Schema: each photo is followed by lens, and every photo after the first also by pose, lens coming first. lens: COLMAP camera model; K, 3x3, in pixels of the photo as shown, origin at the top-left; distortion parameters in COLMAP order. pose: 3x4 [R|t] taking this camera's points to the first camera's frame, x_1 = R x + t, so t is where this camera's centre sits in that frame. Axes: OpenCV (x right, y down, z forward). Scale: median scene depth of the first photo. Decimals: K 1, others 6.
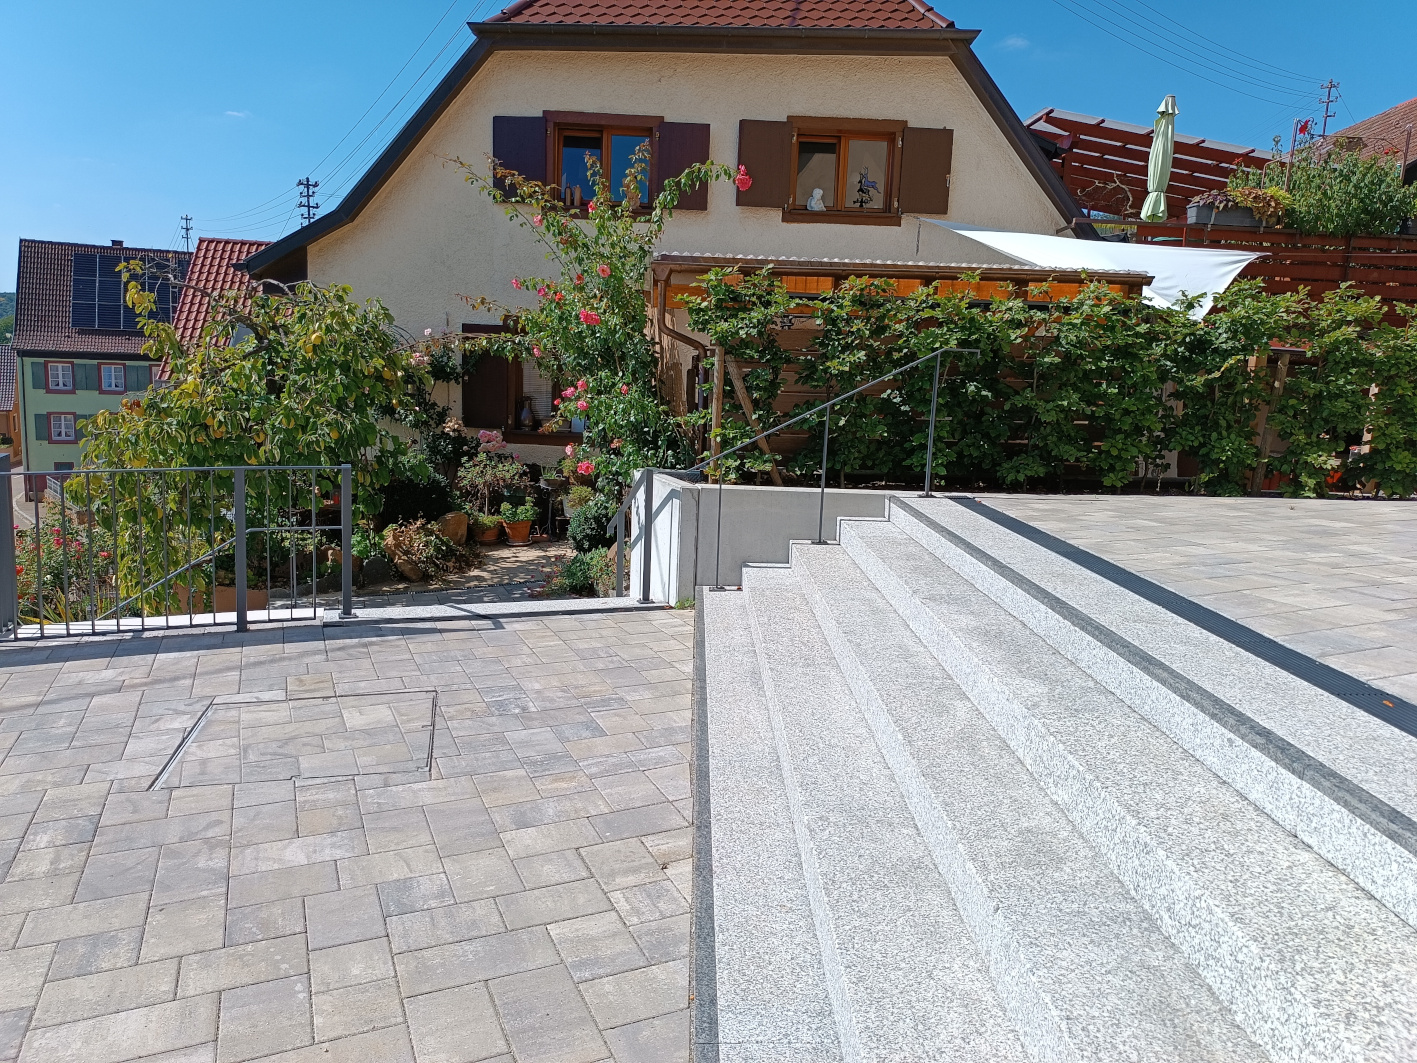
lens RADIAL K [[958.0, 0, 708.5], [0, 958.0, 531.5], [0, 0, 1]] dist [0.003730, -0.000248]
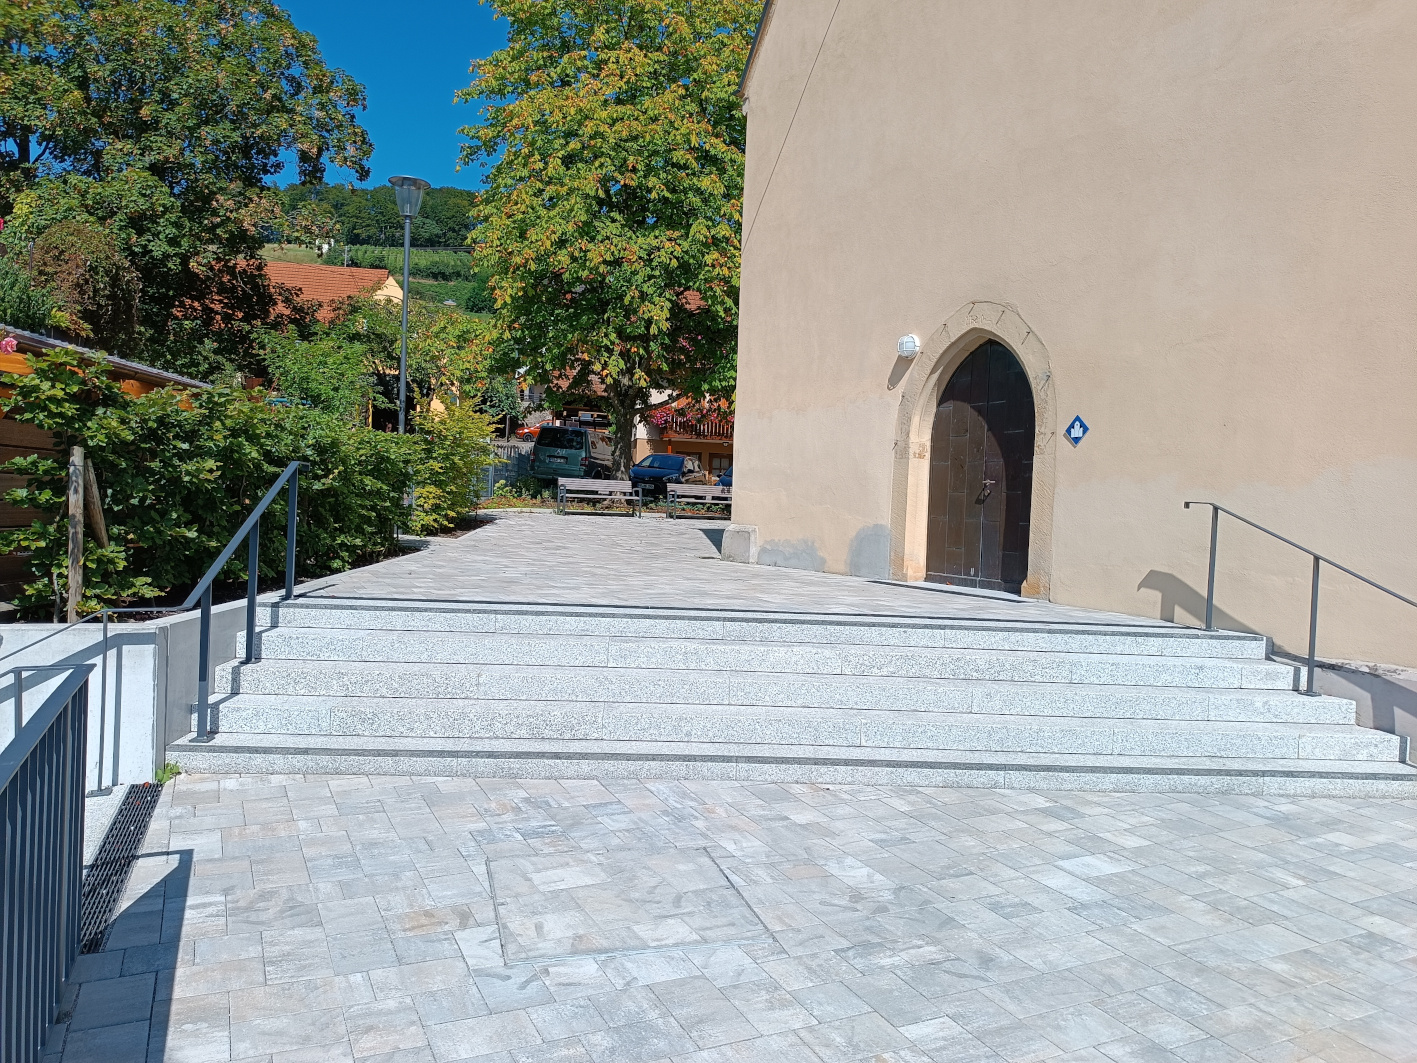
lens RADIAL K [[958.0, 0, 708.5], [0, 958.0, 531.5], [0, 0, 1]] dist [0.003730, -0.000248]
pose [[0.002705, -0.055674, 0.998445, -1.370221], [0.137216, 0.989025, 0.054777, -0.179569], [-0.990537, 0.136854, 0.010315, 0.898372]]
